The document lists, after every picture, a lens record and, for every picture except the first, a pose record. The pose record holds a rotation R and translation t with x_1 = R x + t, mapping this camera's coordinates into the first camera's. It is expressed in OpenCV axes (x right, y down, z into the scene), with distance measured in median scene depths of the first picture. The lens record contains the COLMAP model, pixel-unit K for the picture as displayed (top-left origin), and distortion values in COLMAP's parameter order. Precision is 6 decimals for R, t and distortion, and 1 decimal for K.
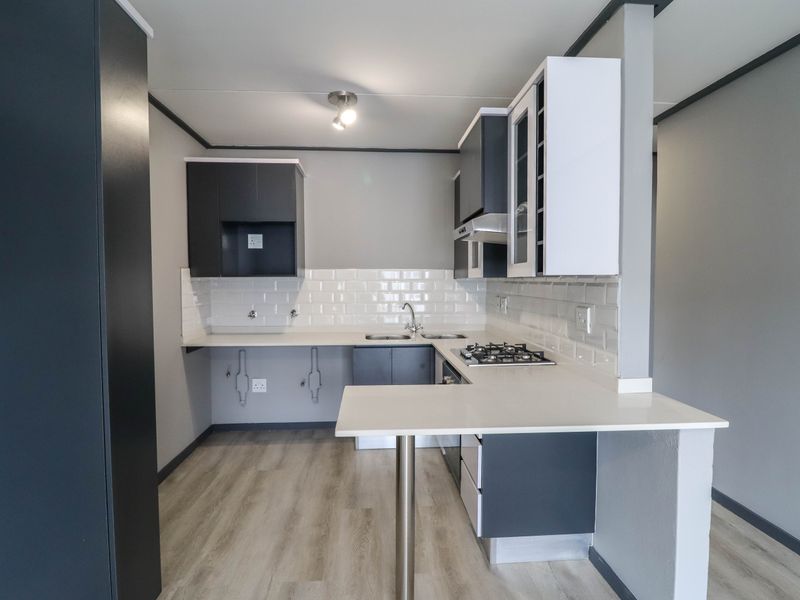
lens RADIAL K [[450.1, 0, 403.4], [0, 450.1, 297.9], [0, 0, 1]] dist [-0.005951, -0.000320]
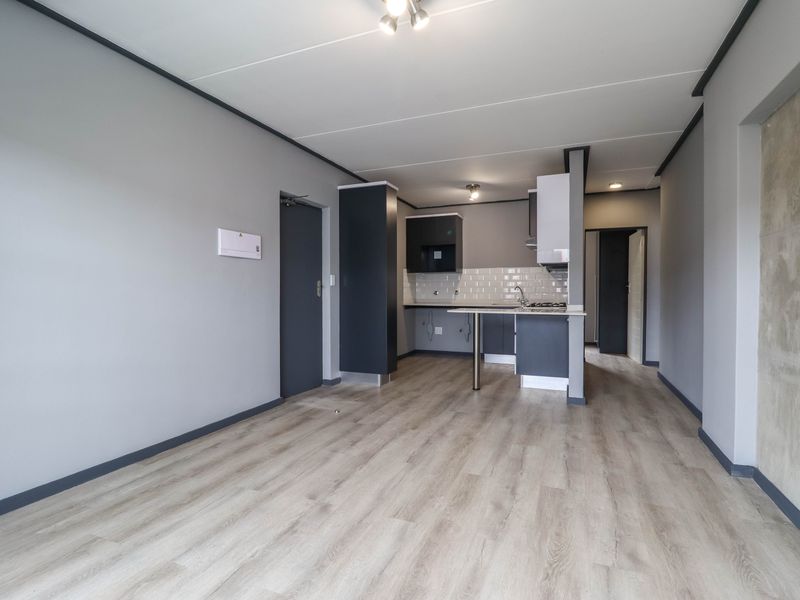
lens RADIAL K [[423.1, 0, 392.6], [0, 423.1, 294.3], [0, 0, 1]] dist [-0.002129, -0.005385]
pose [[0.891059, 0.003445, -0.453875, 0.327238], [-0.018204, 0.999438, -0.028153, 0.098580], [0.453523, 0.033349, 0.890620, -0.707474]]
